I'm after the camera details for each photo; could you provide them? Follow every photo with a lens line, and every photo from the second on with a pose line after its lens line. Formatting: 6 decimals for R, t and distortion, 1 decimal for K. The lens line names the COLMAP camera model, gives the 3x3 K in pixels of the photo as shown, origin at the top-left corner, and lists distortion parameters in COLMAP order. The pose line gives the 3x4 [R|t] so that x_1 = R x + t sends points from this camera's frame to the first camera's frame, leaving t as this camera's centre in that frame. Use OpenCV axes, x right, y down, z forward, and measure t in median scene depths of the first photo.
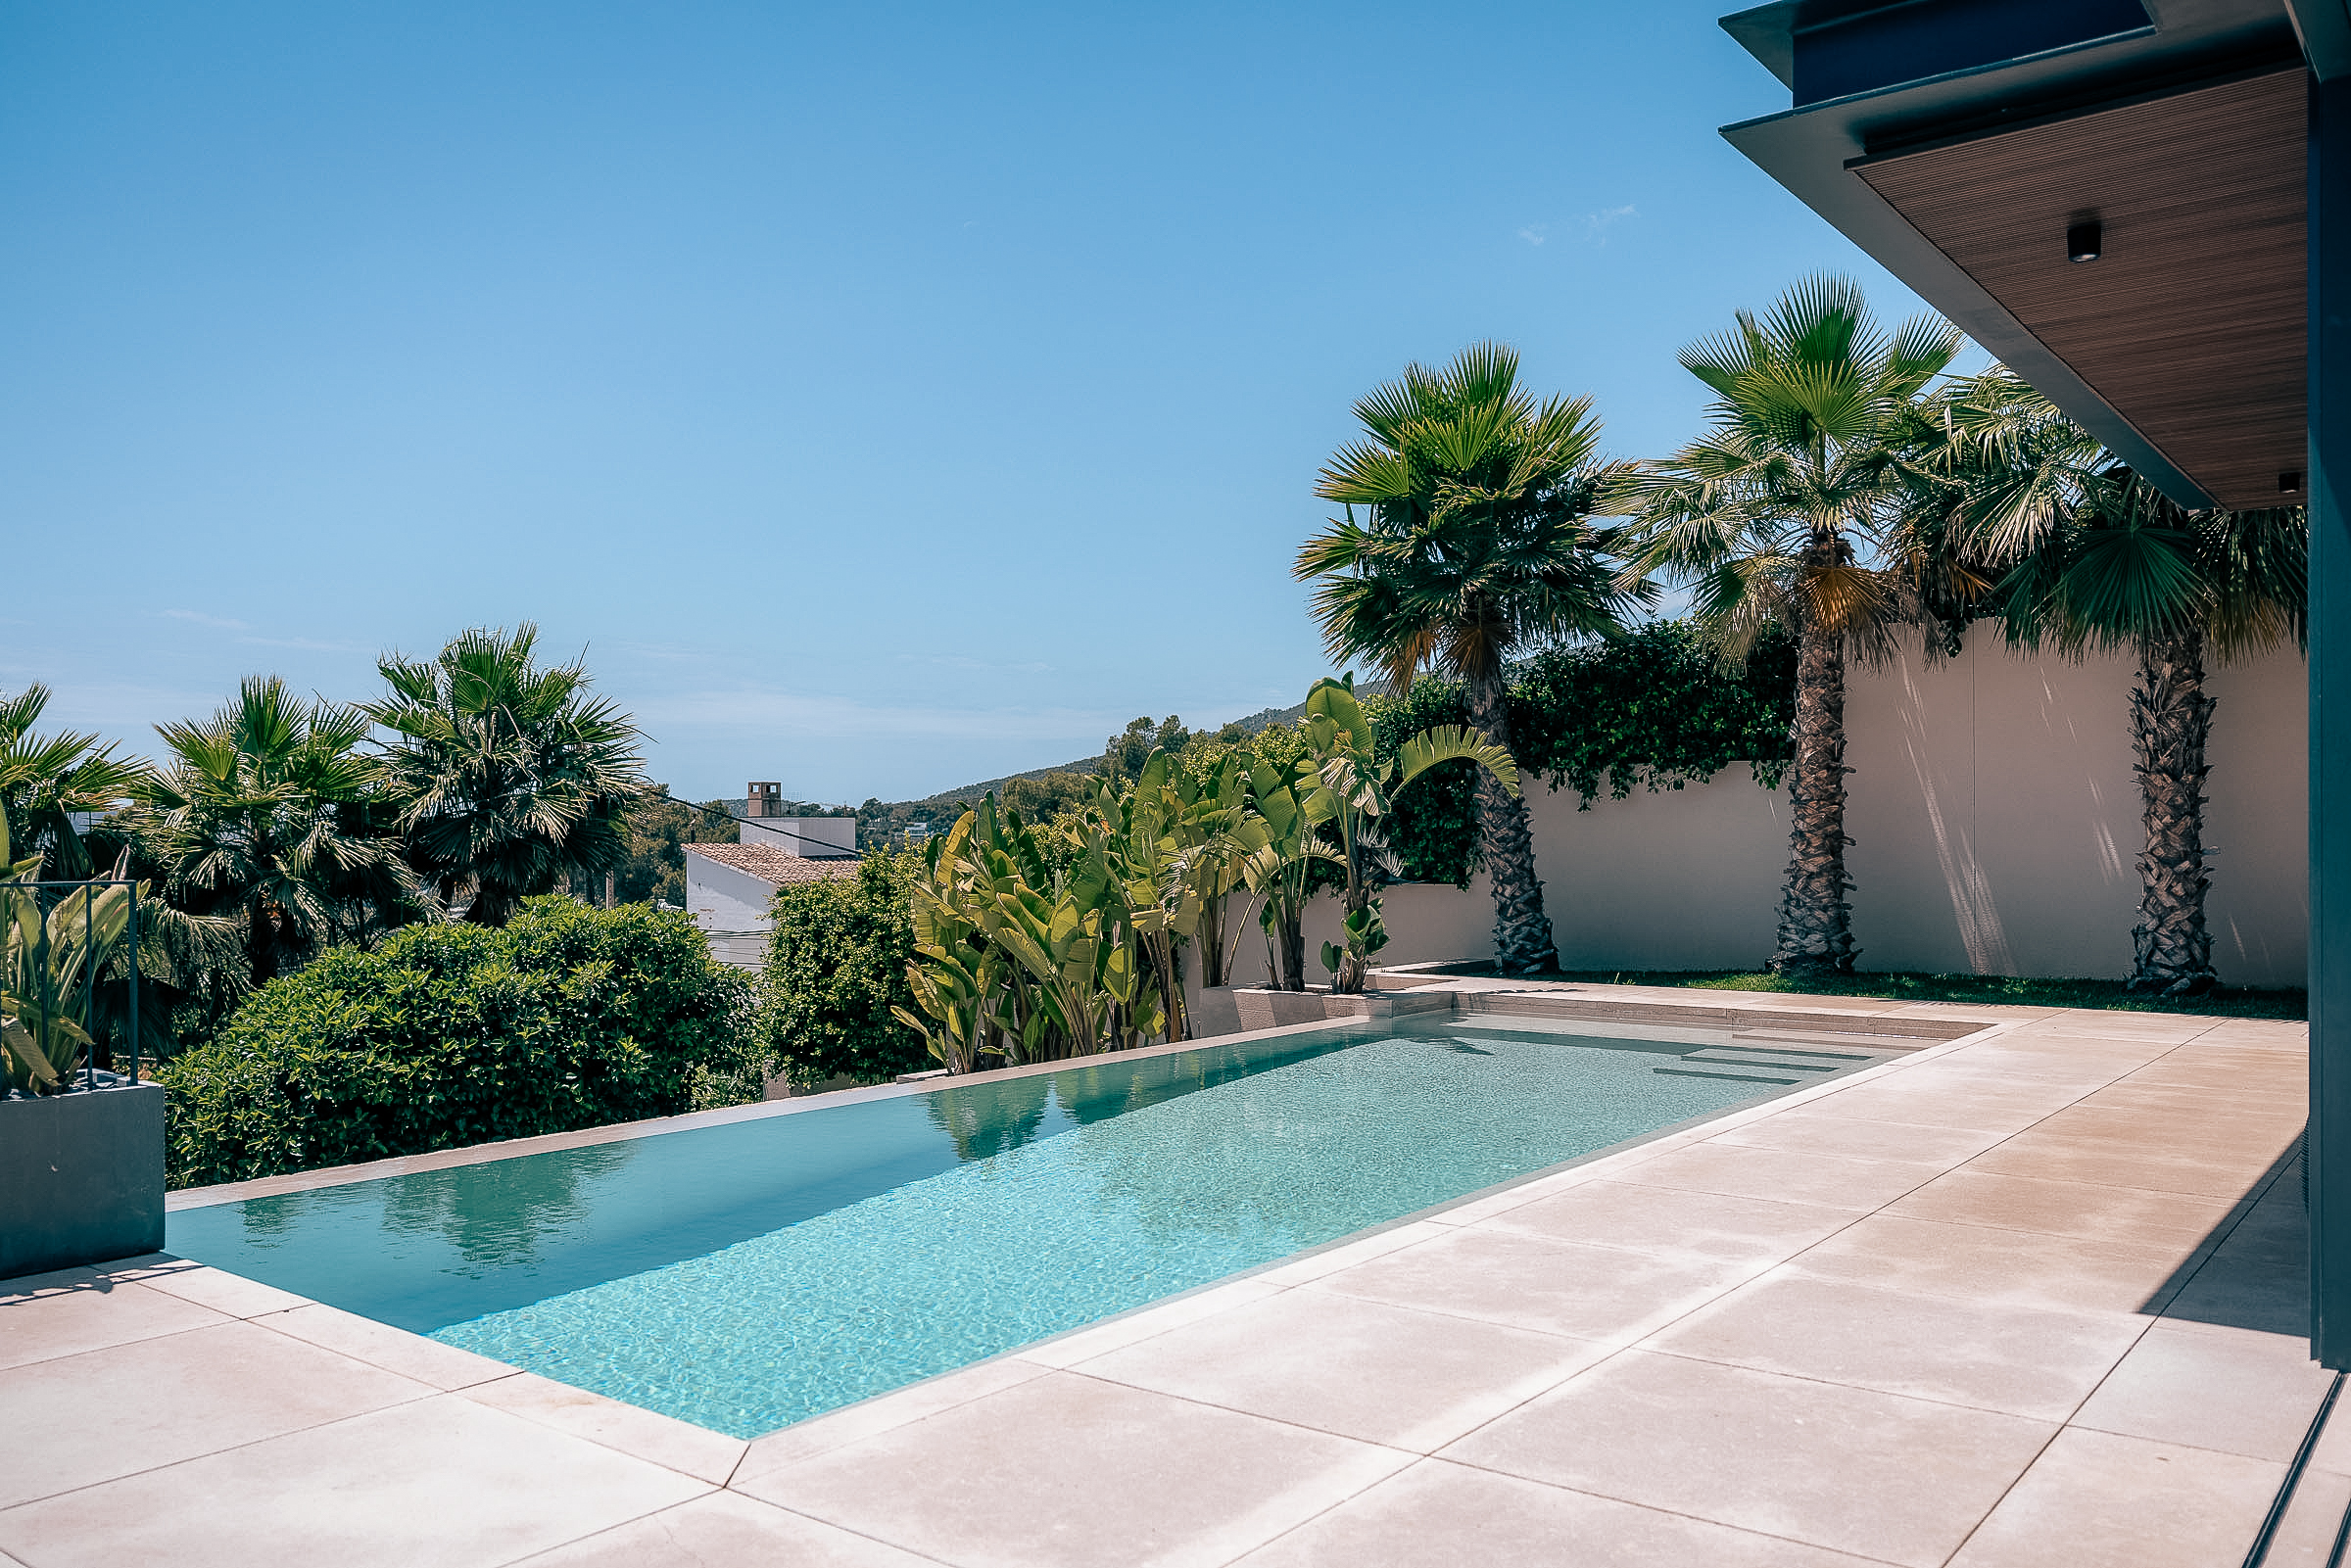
lens RADIAL K [[1855.8, 0, 1175.6], [0, 1855.8, 849.0], [0, 0, 1]] dist [-0.009025, -0.005212]
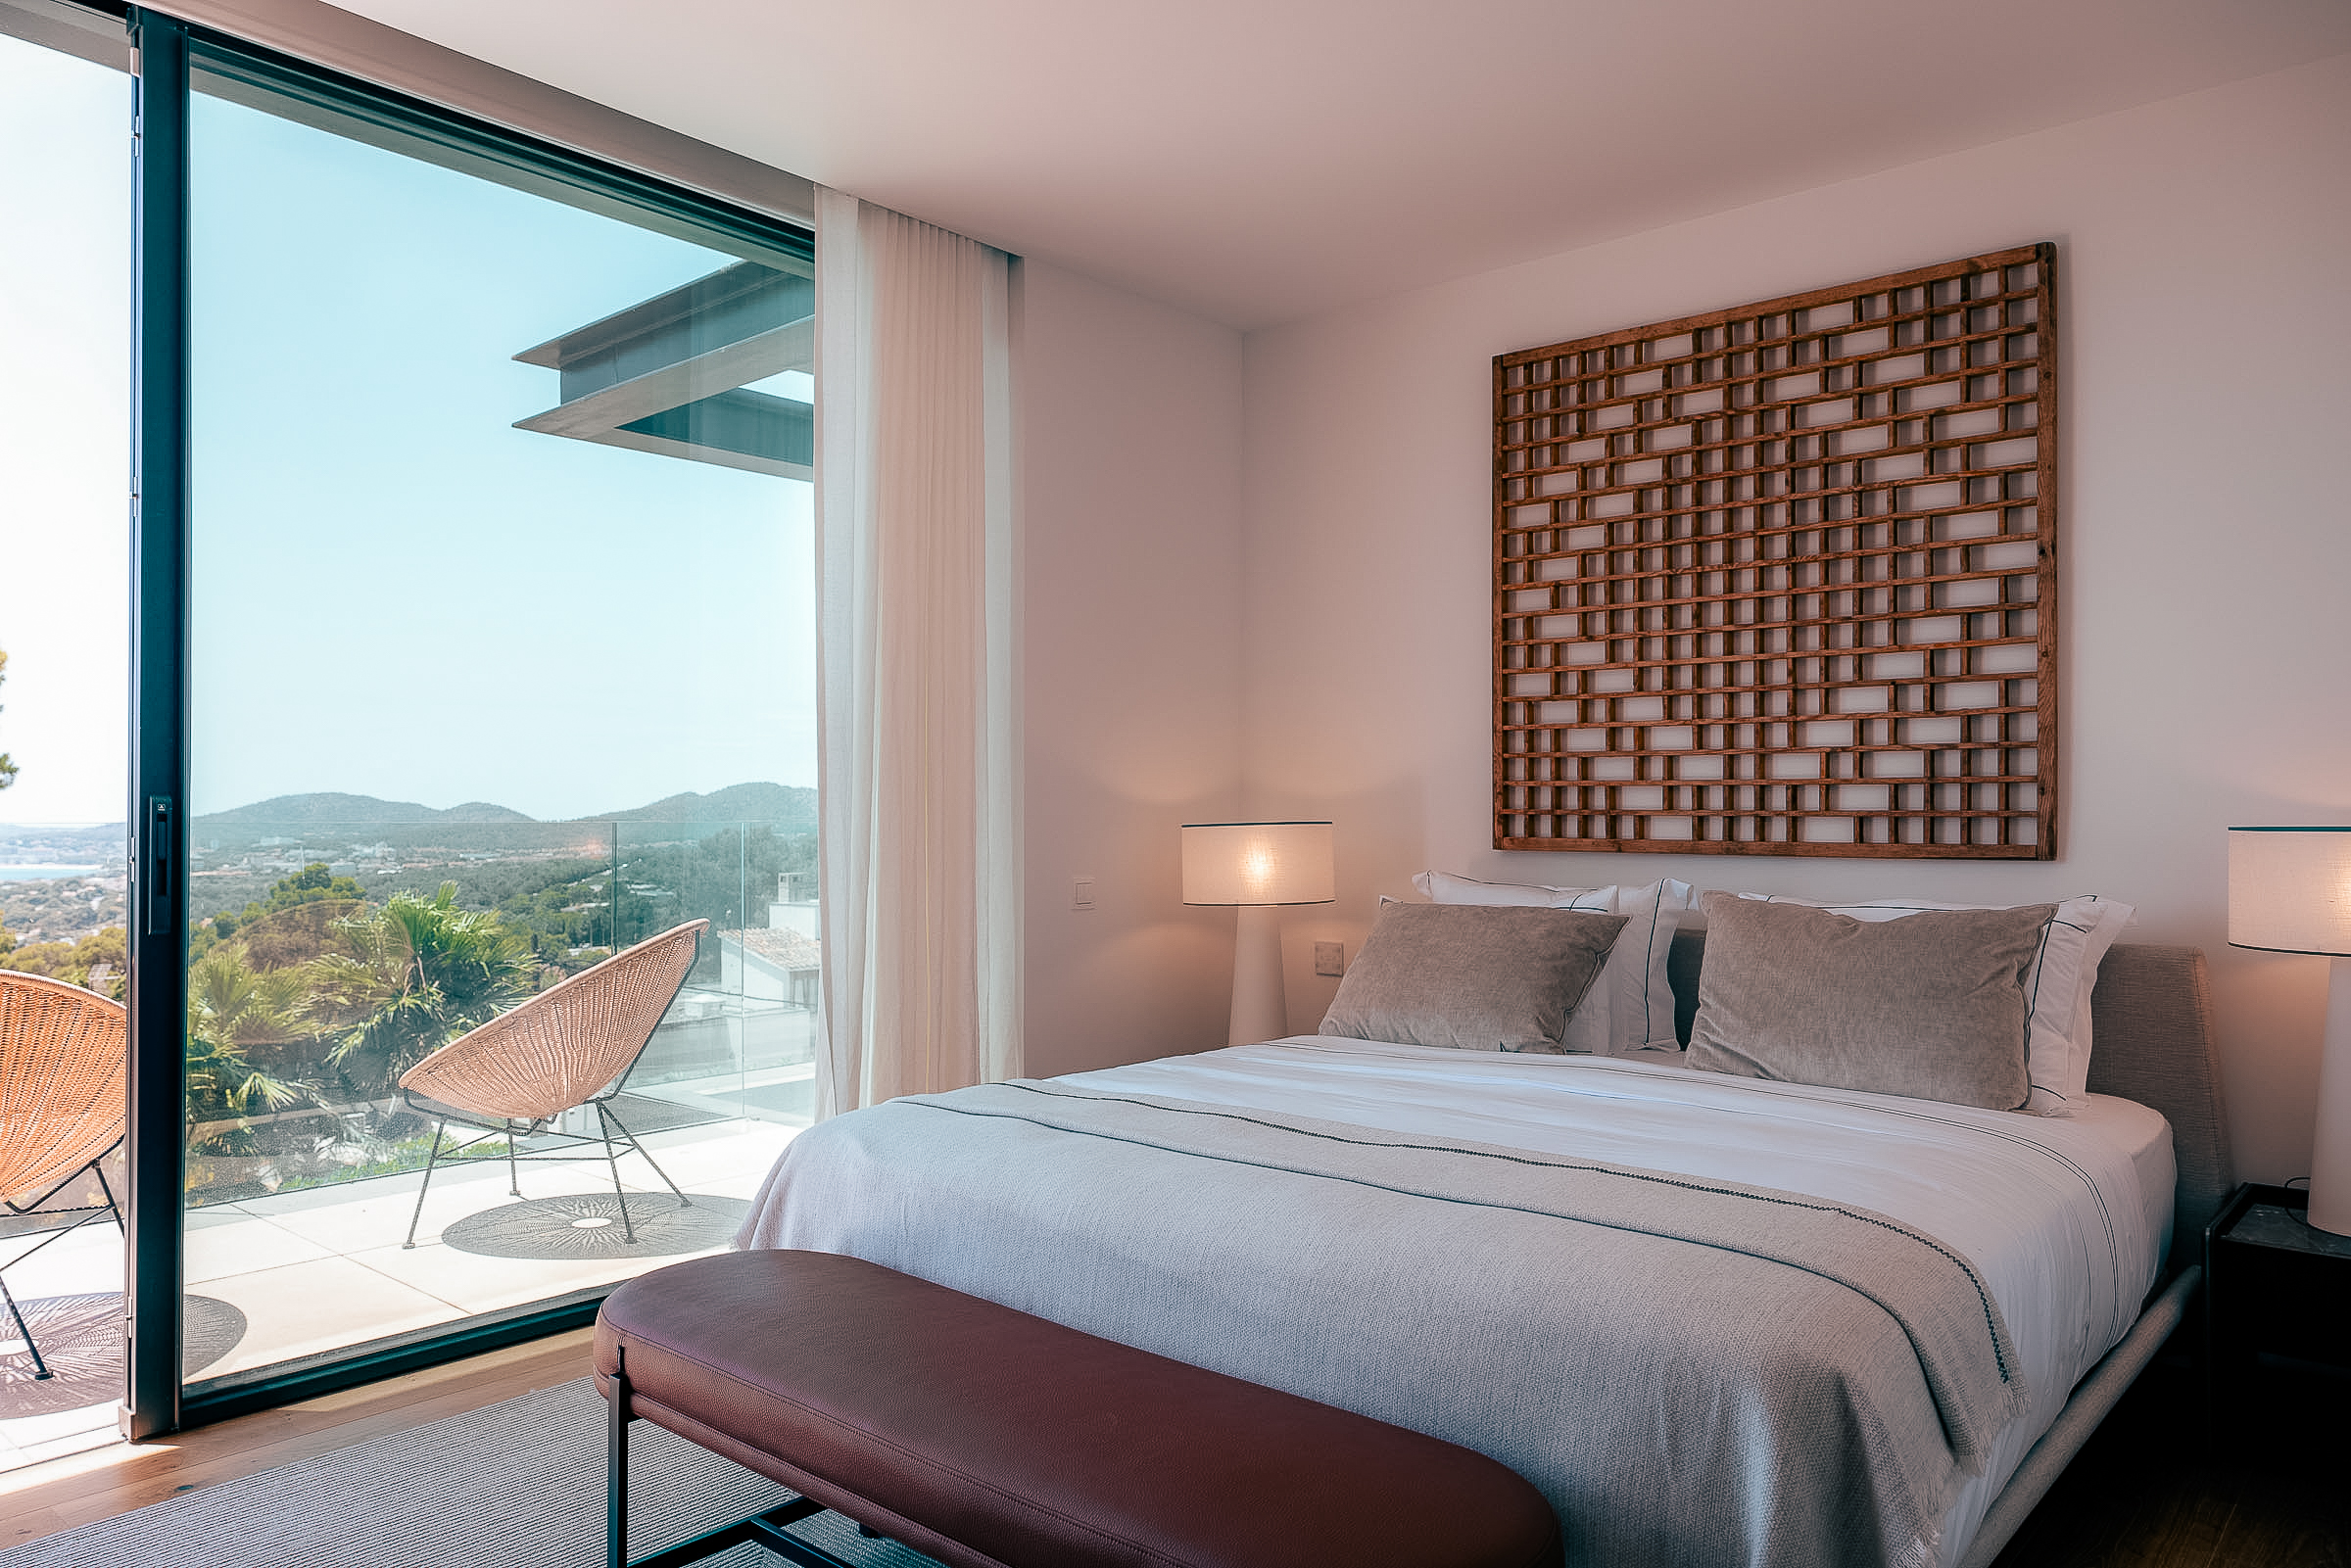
lens RADIAL K [[1595.6, 0, 1175.5], [0, 1595.6, 784.0], [0, 0, 1]] dist [0.017476, -0.001534]
pose [[0.998339, 0.002910, -0.057537, 0.241128], [-0.004447, 0.999636, -0.026601, -0.185182], [0.057439, 0.026813, 0.997989, -0.088508]]
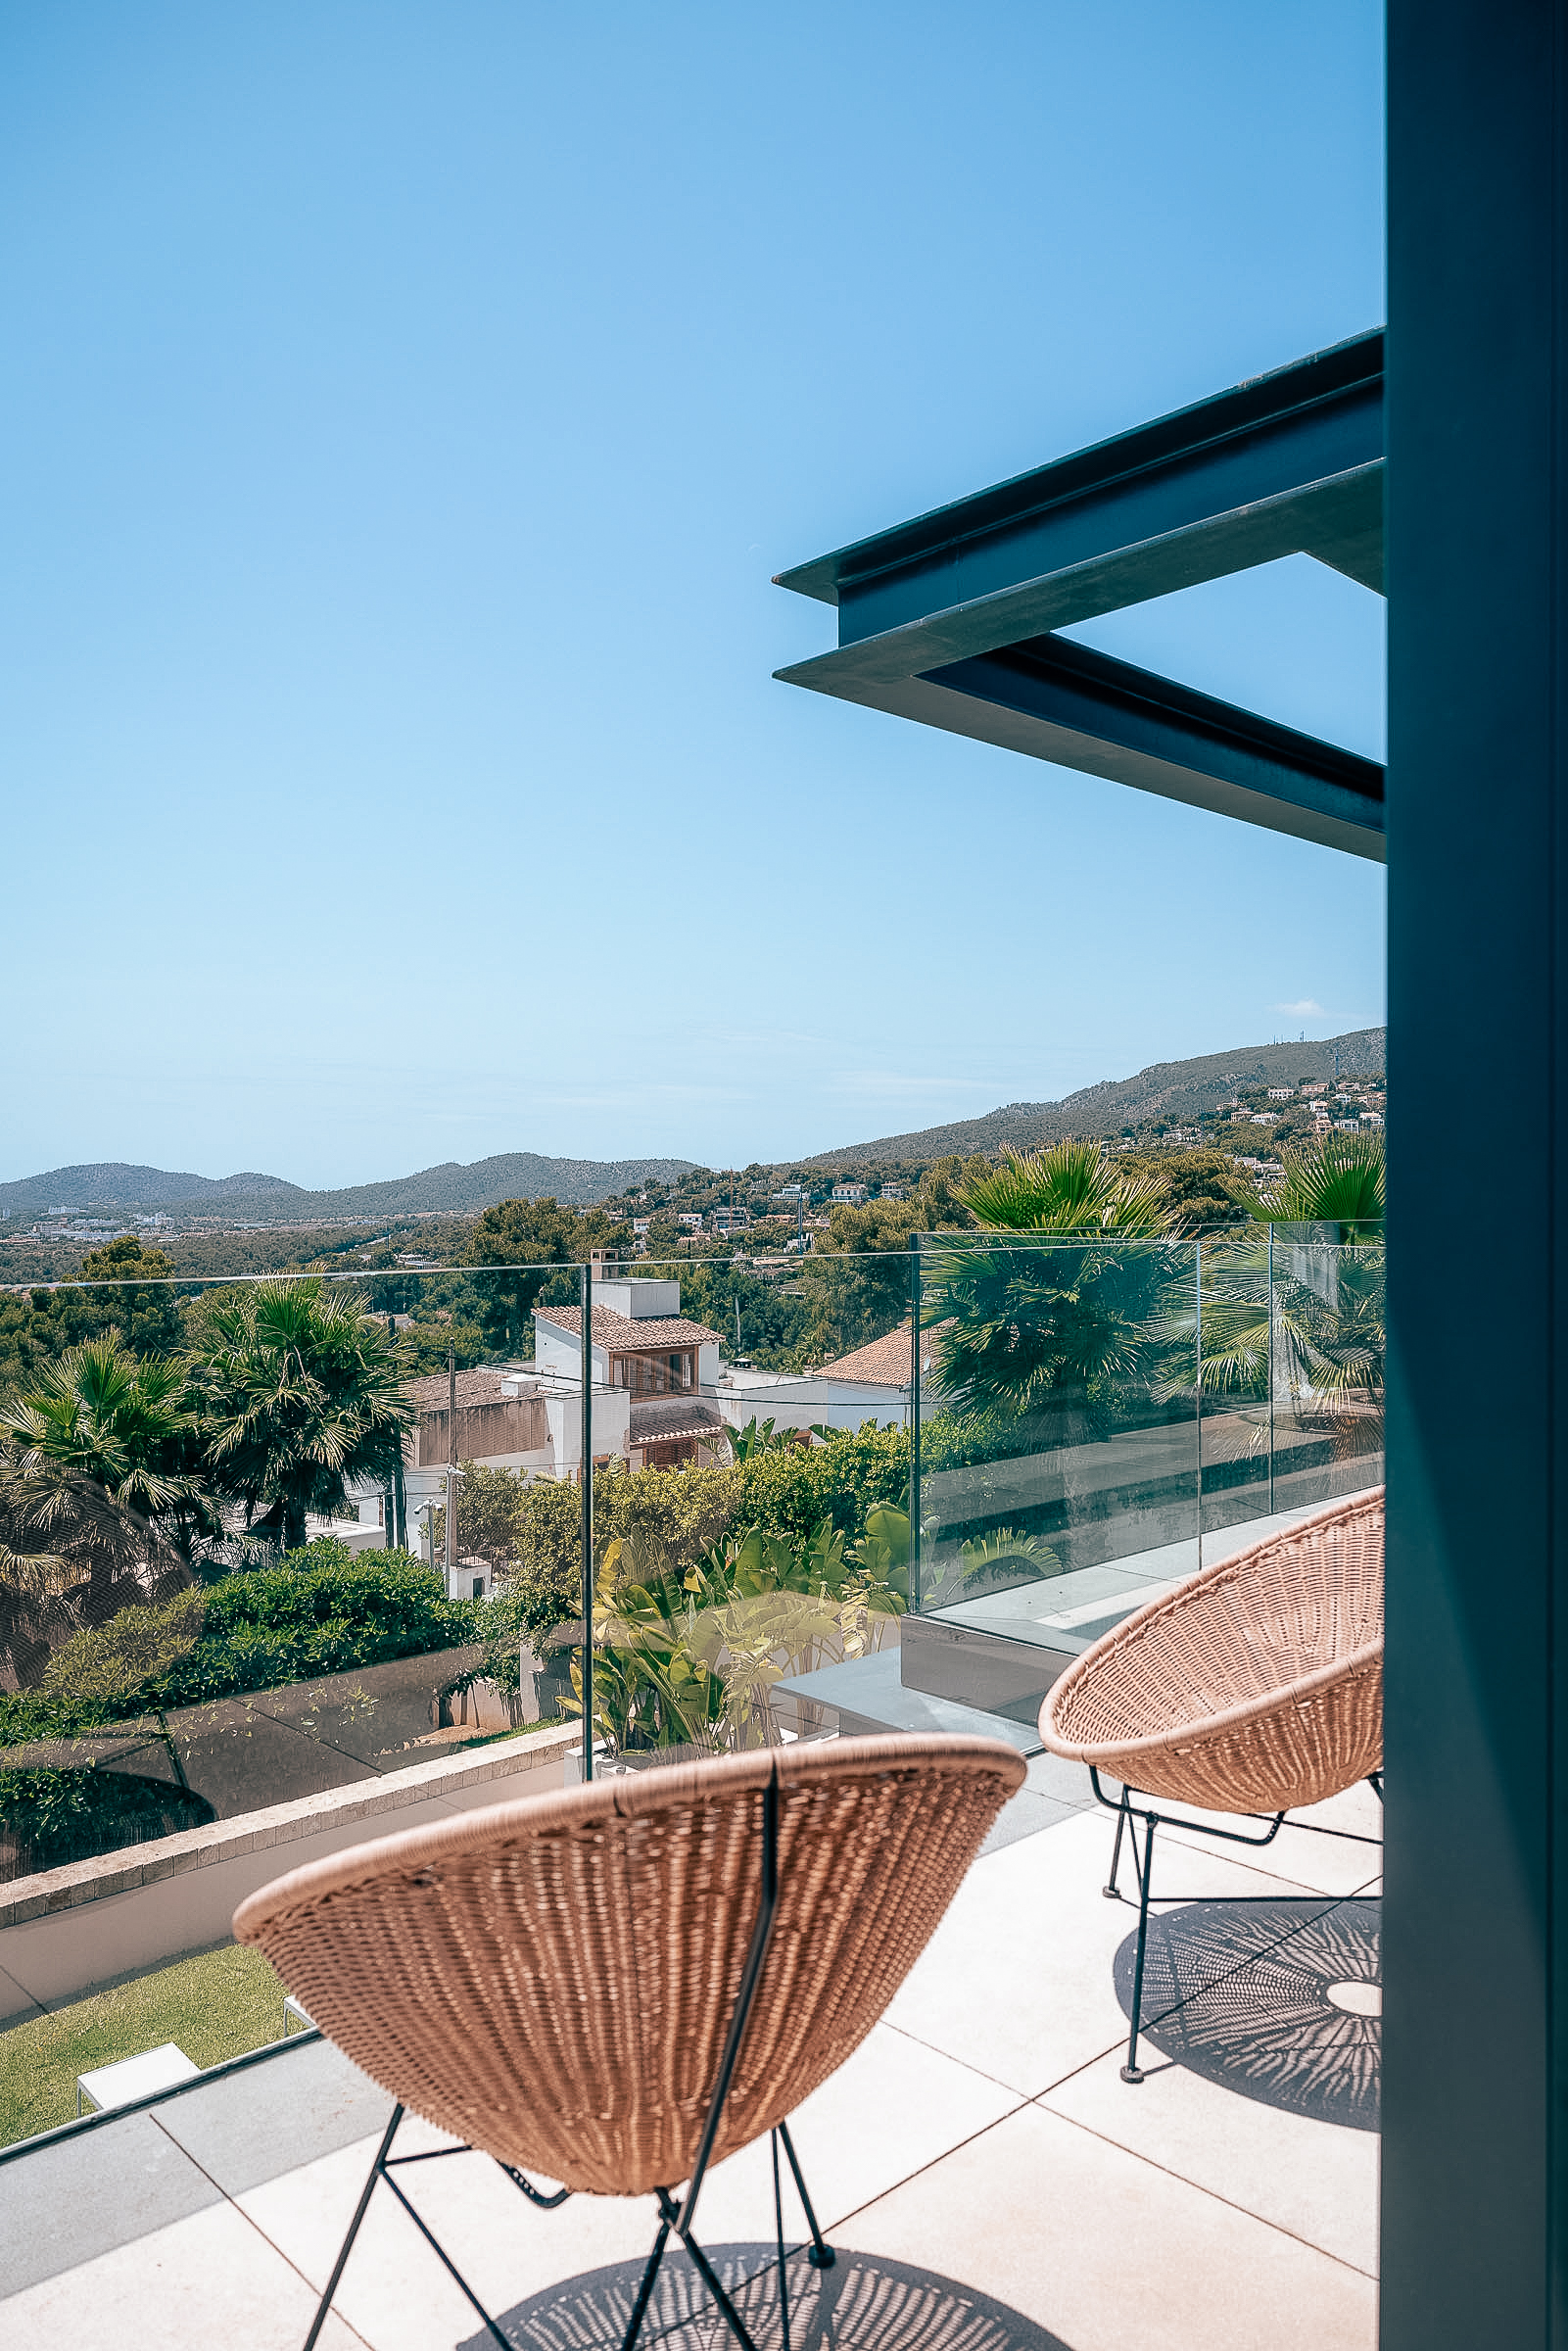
lens RADIAL K [[1615.5, 0, 784.0], [0, 1615.5, 1175.5], [0, 0, 1]] dist [0.000779, 0.001899]
pose [[0.989094, 0.002749, -0.147262, 0.114136], [-0.004655, 0.999910, -0.012601, -0.192488], [0.147215, 0.013149, 0.989017, 0.005063]]
